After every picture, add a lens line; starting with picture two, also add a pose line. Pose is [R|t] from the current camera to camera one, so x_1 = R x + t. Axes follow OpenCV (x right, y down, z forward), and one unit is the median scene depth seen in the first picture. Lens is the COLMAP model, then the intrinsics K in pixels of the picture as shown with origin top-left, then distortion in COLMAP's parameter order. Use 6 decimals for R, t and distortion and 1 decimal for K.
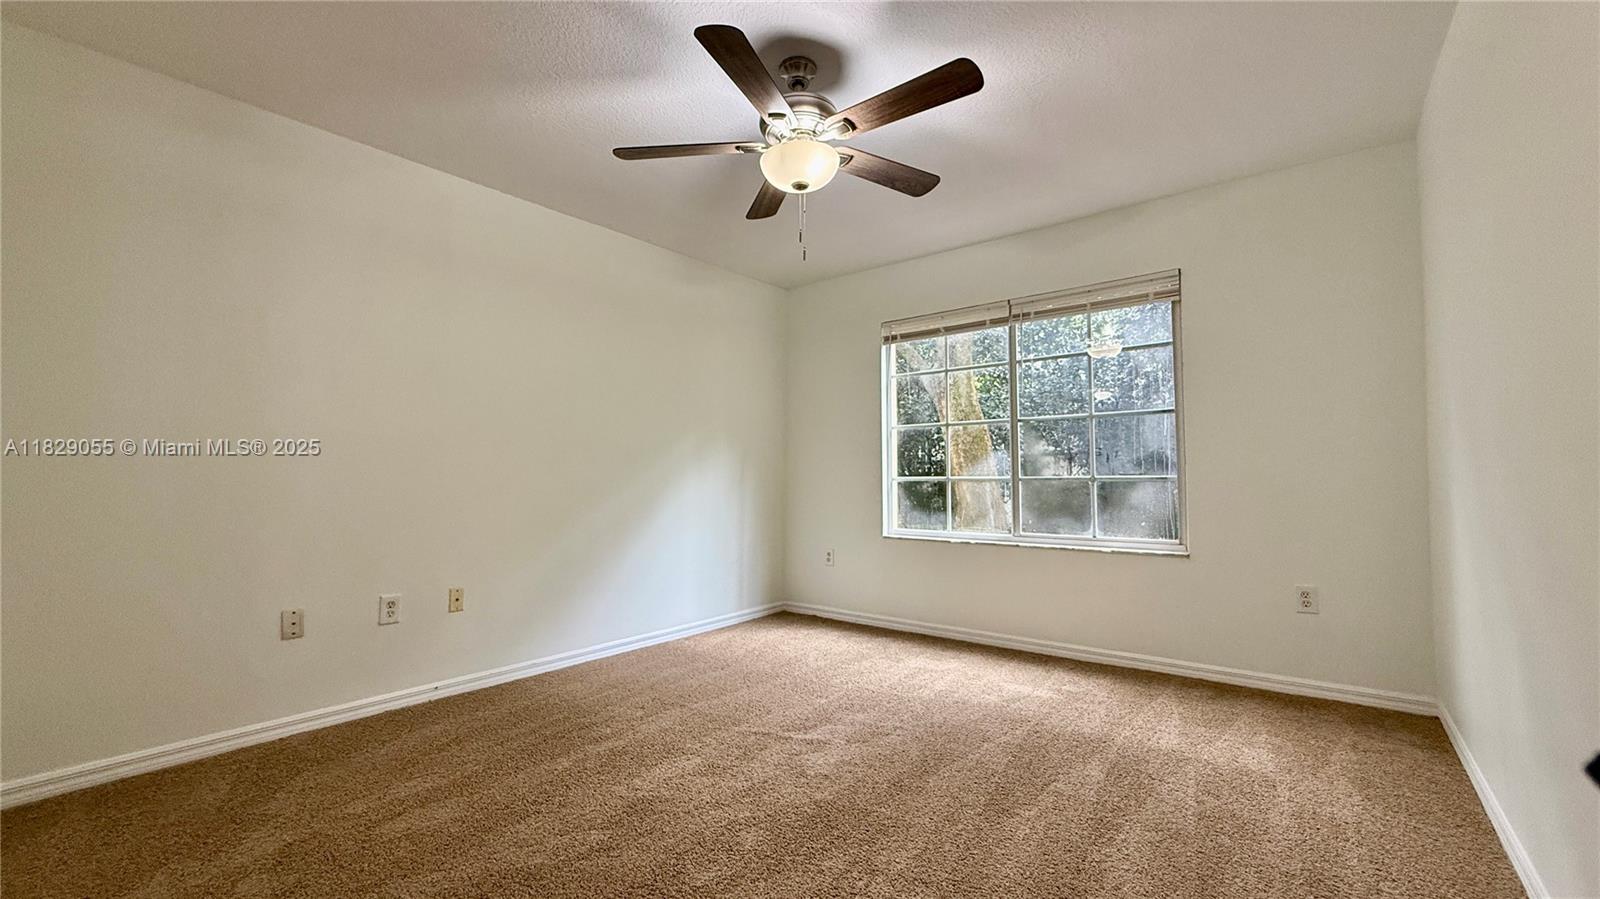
lens RADIAL K [[641.4, 0, 795.3], [0, 641.4, 452.1], [0, 0, 1]] dist [0.000466, 0.000242]
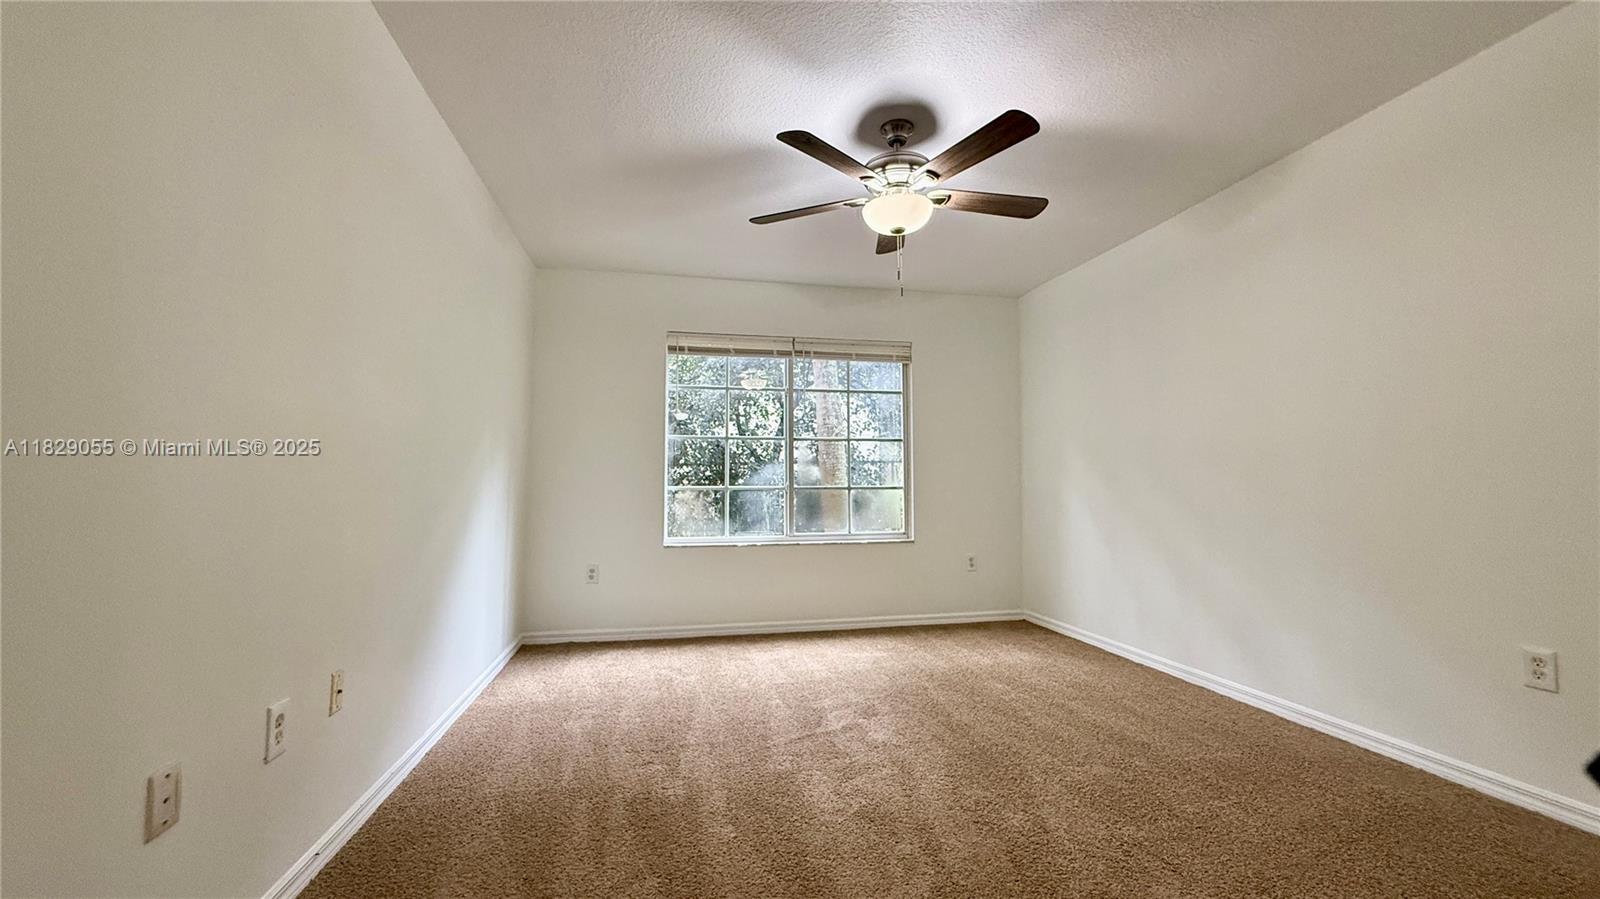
lens RADIAL K [[641.4, 0, 795.3], [0, 641.4, 452.1], [0, 0, 1]] dist [0.000466, 0.000242]
pose [[0.634520, 0.045045, 0.771593, -0.609331], [-0.031918, 0.998976, -0.032071, 0.014072], [-0.772247, -0.004278, 0.635307, 0.257383]]
